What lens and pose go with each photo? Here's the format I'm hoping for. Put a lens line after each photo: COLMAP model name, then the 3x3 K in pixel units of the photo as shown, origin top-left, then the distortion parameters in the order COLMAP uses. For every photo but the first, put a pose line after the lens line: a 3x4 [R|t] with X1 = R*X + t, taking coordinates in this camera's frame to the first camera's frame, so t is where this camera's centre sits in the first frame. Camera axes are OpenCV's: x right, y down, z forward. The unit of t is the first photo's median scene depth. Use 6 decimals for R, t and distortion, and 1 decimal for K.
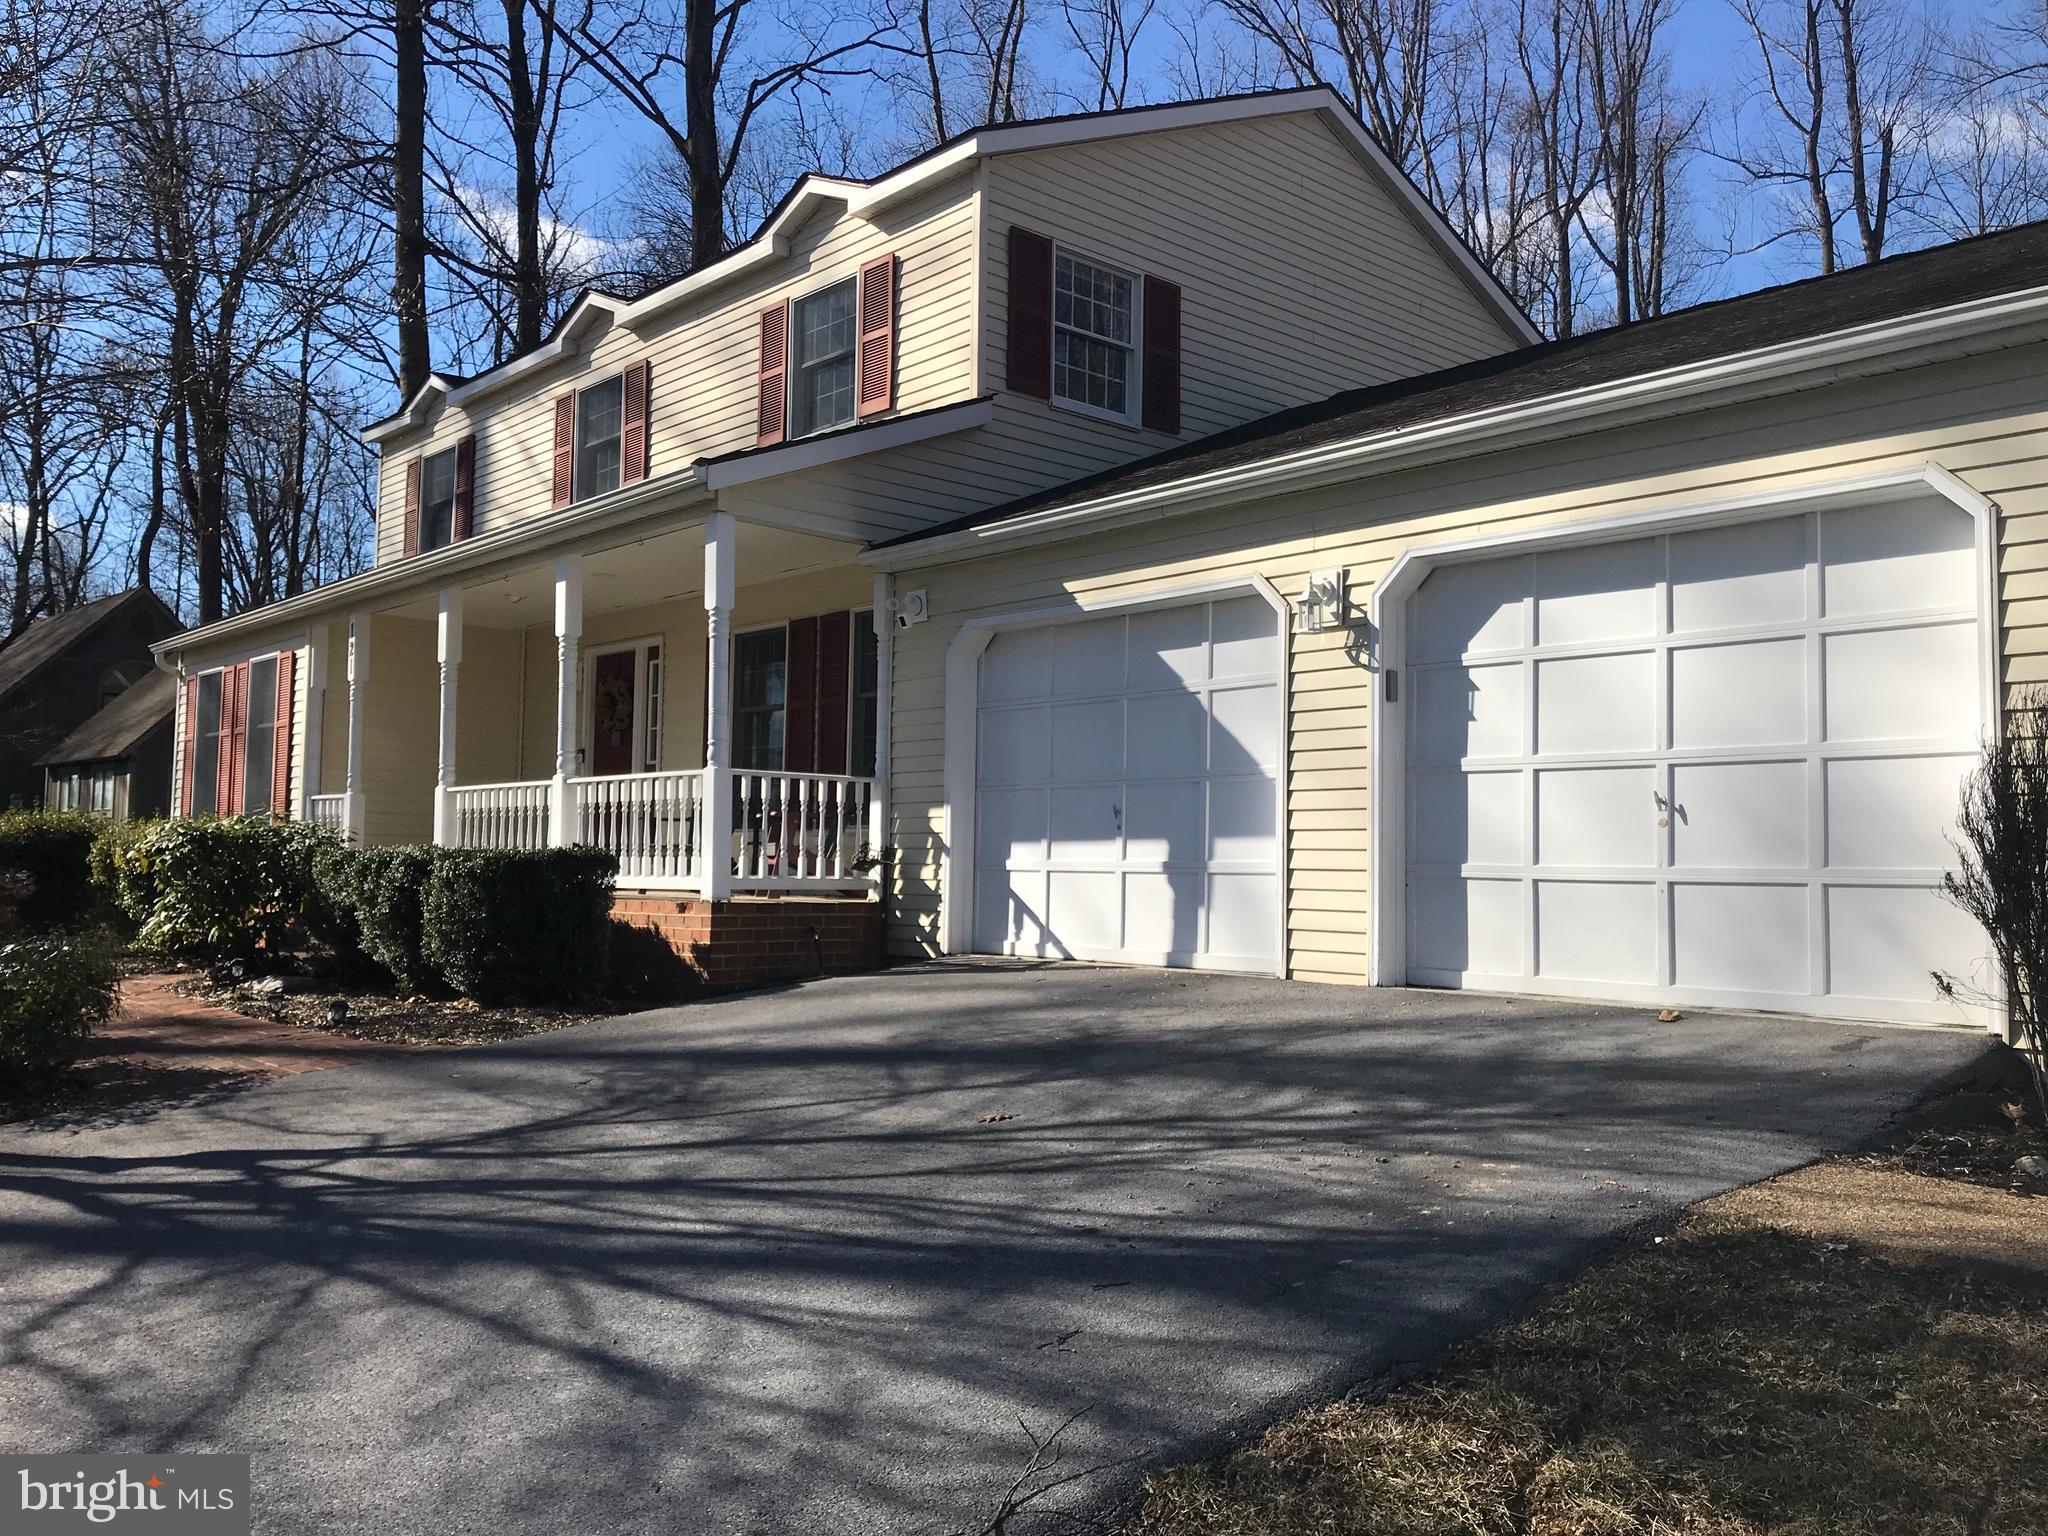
lens RADIAL K [[1649.5, 0, 1020.3], [0, 1649.5, 717.1], [0, 0, 1]] dist [0.066661, -0.101677]
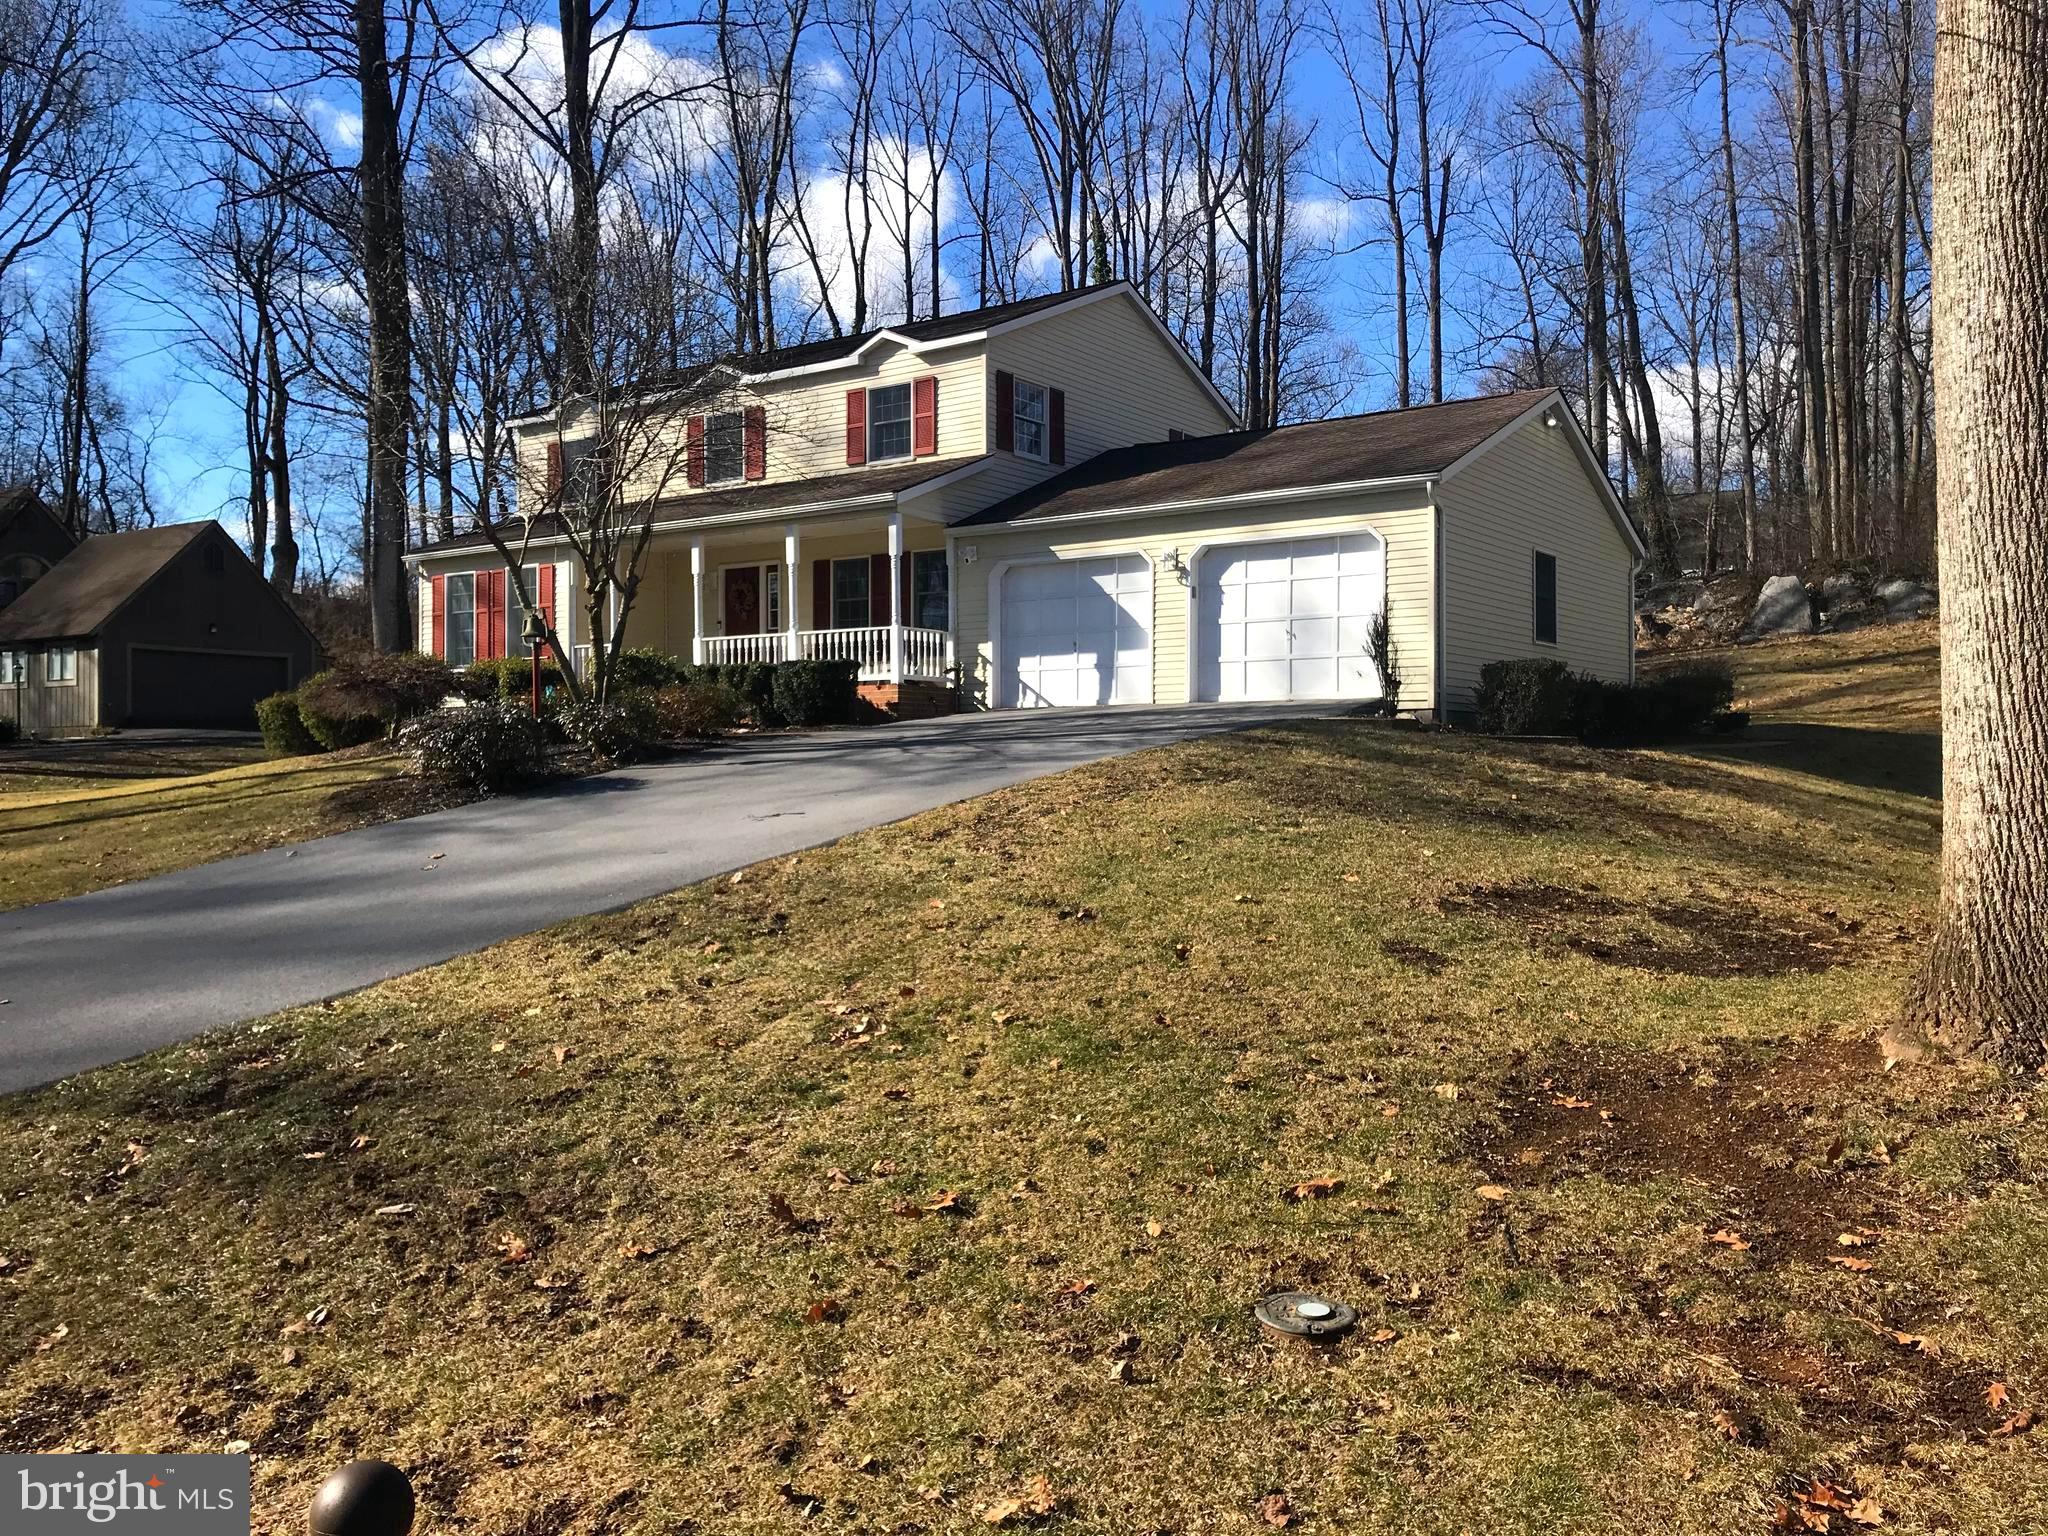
lens RADIAL K [[1649.5, 0, 1020.3], [0, 1649.5, 717.1], [0, 0, 1]] dist [0.066661, -0.101677]
pose [[0.976929, -0.011386, 0.213261, -0.472207], [-0.002795, 0.997810, 0.066080, 0.005395], [-0.213546, -0.065151, 0.974758, -1.183226]]
